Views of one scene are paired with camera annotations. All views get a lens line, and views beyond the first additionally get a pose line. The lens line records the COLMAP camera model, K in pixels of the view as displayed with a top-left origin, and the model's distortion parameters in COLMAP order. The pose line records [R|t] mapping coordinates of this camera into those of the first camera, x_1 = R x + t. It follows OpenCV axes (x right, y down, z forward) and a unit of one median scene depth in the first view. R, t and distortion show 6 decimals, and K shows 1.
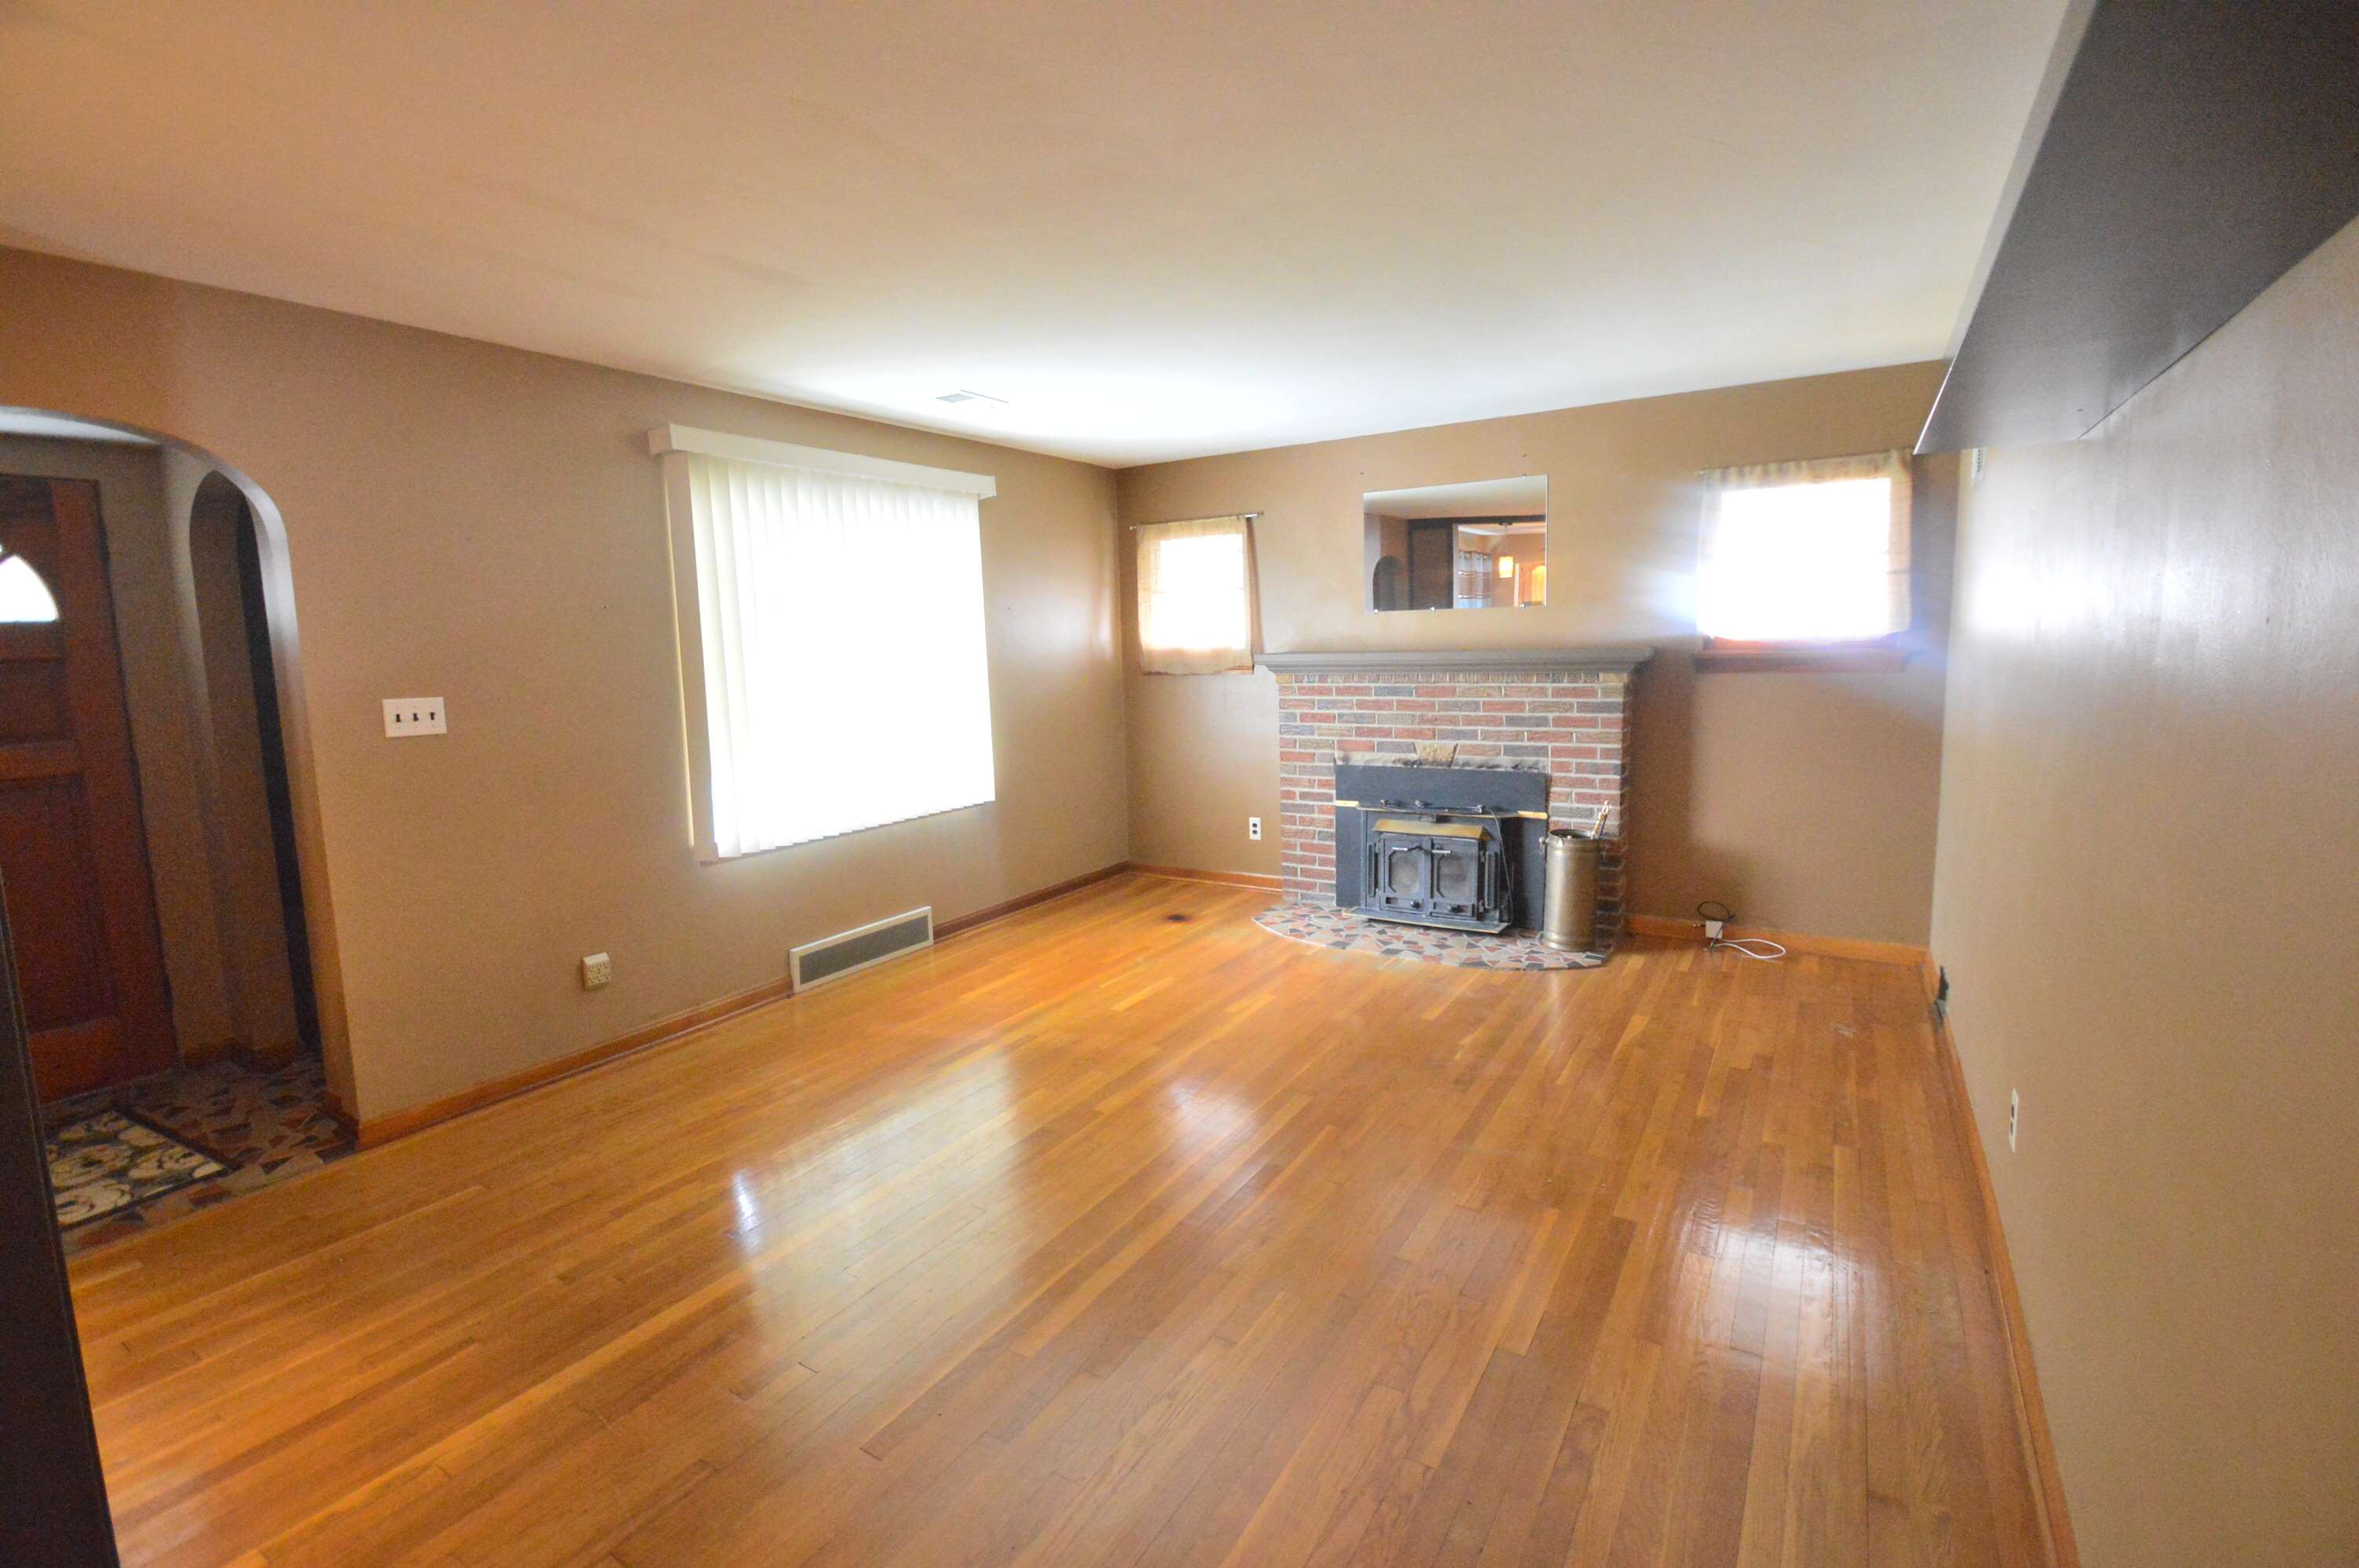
lens RADIAL K [[1052.6, 0, 1181.0], [0, 1052.6, 782.0], [0, 0, 1]] dist [0.002865, -0.002163]
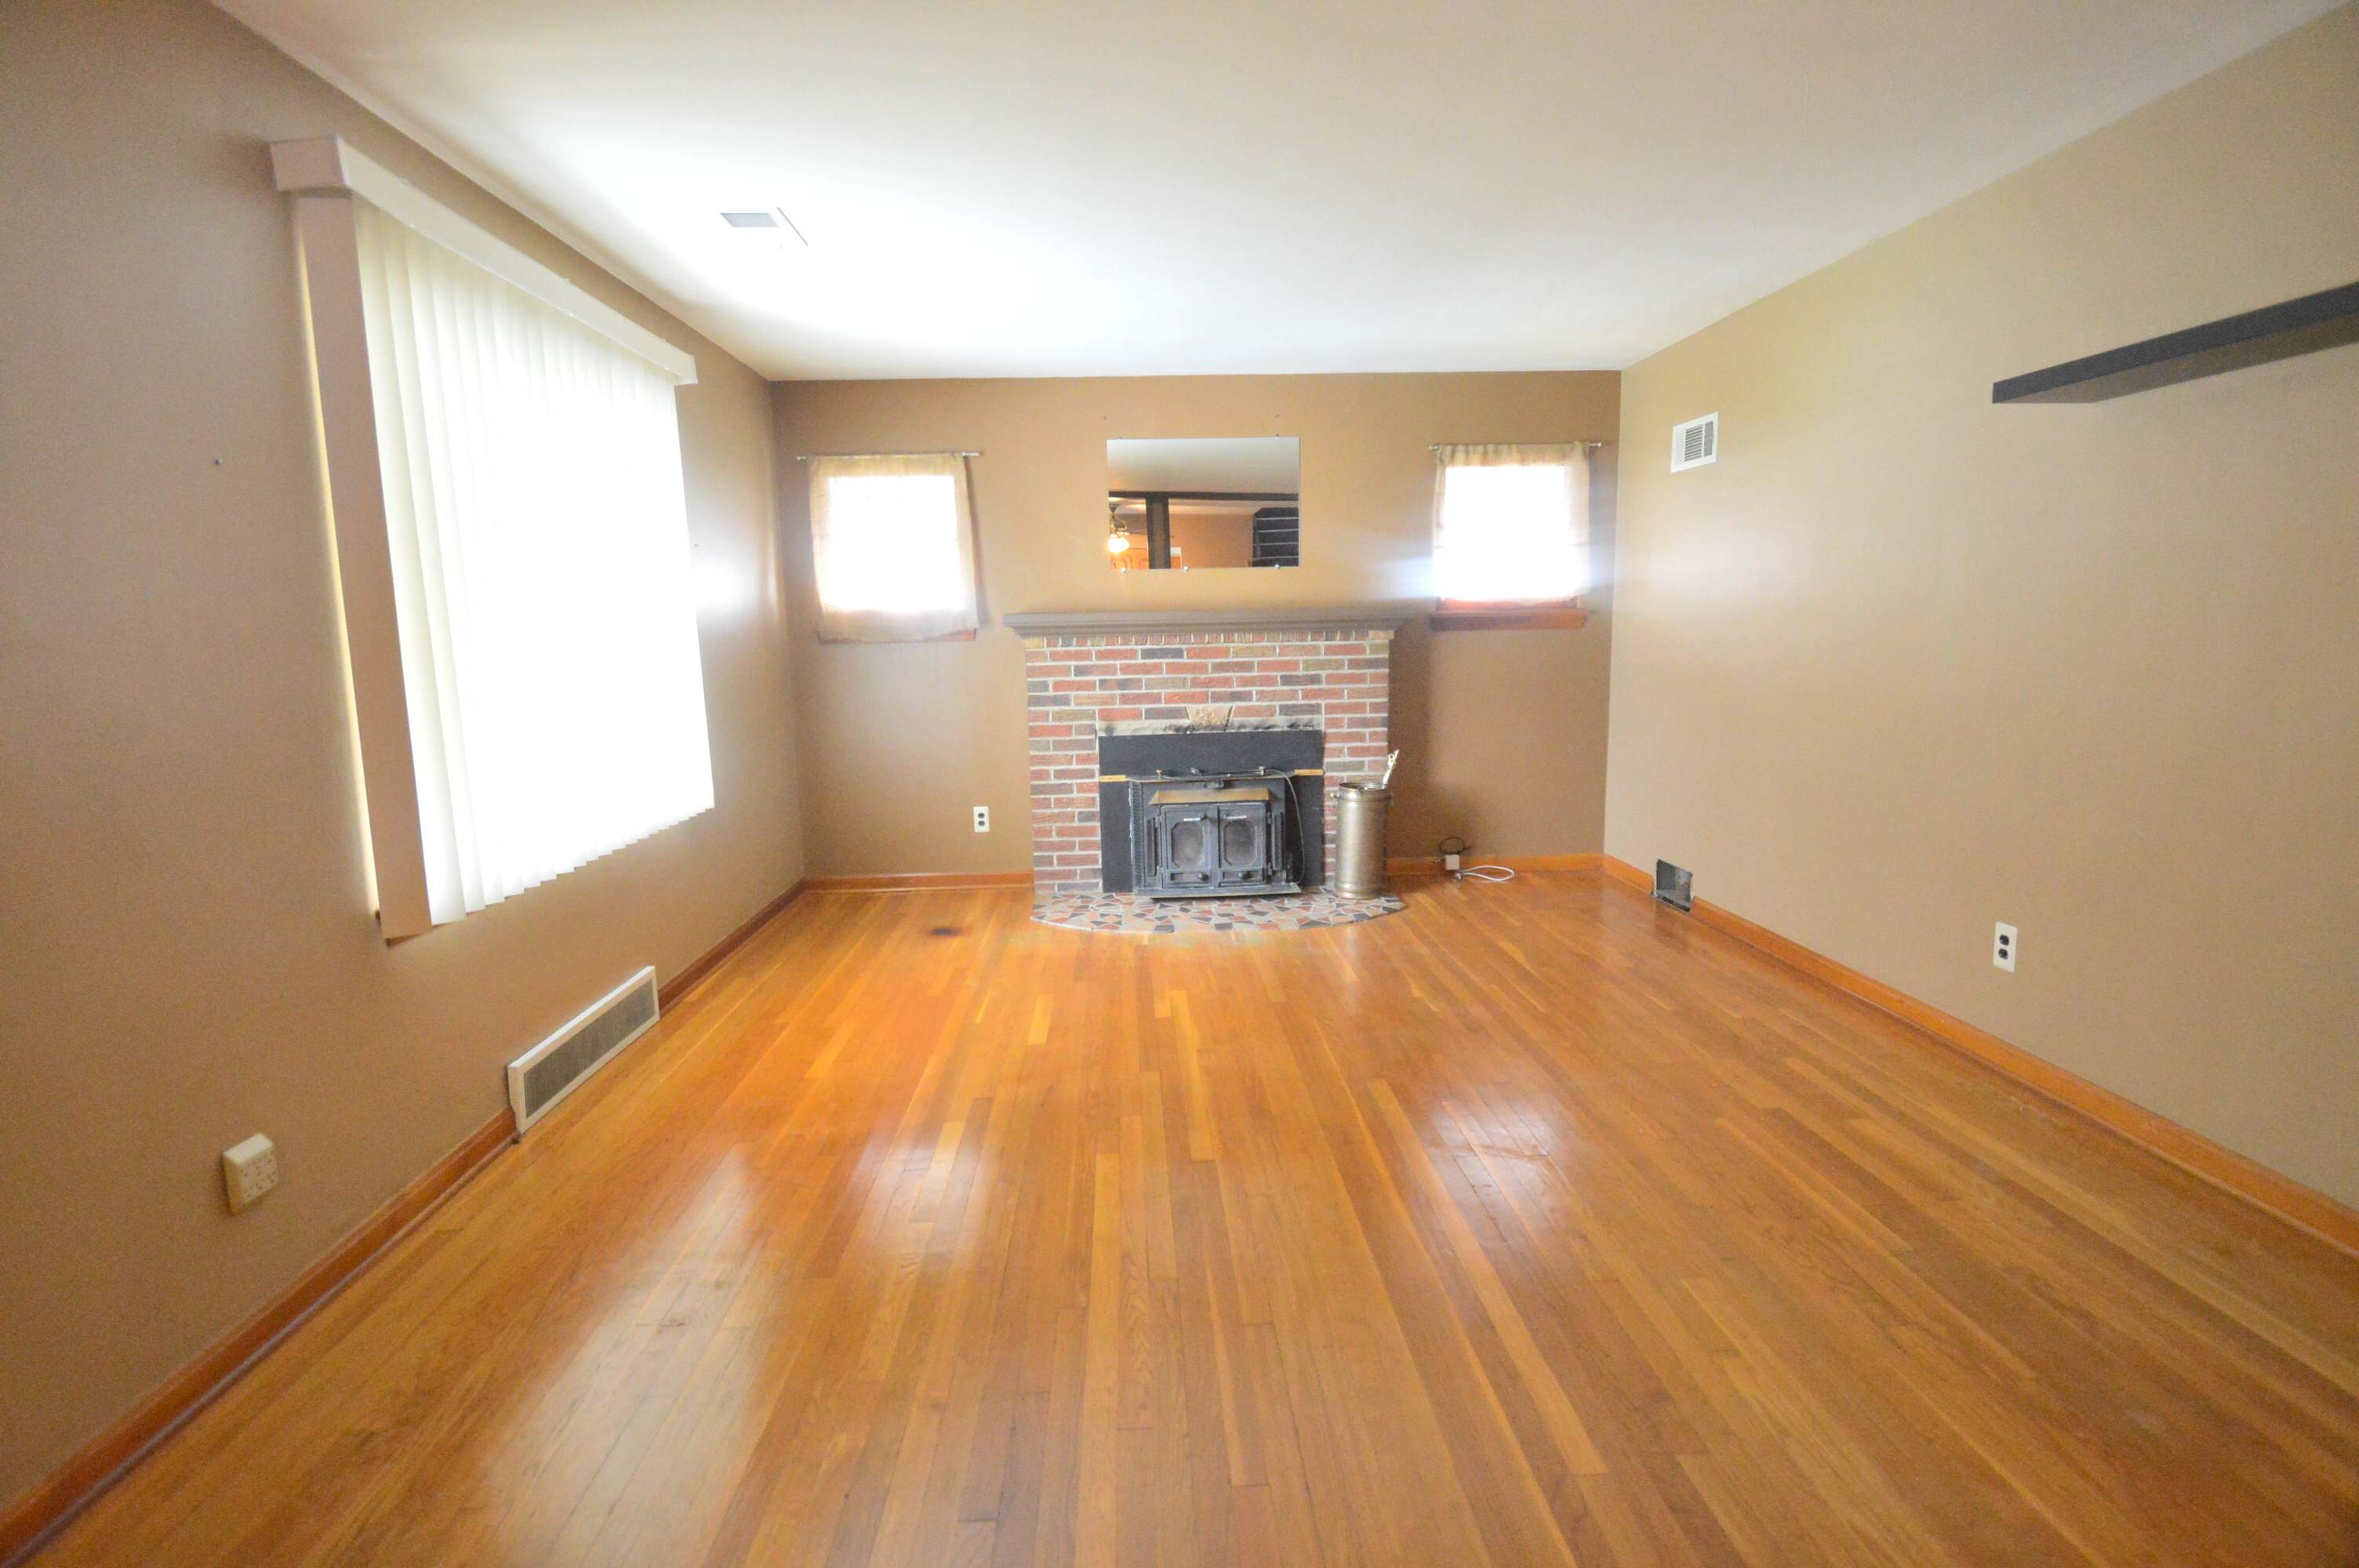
lens RADIAL K [[1052.6, 0, 1179.6], [0, 1052.6, 774.2], [0, 0, 1]] dist [0.002865, -0.002163]
pose [[0.821883, -0.070135, 0.565323, -0.338741], [0.076481, 0.996993, 0.012498, 0.010812], [-0.564500, 0.032965, 0.824775, 0.233186]]
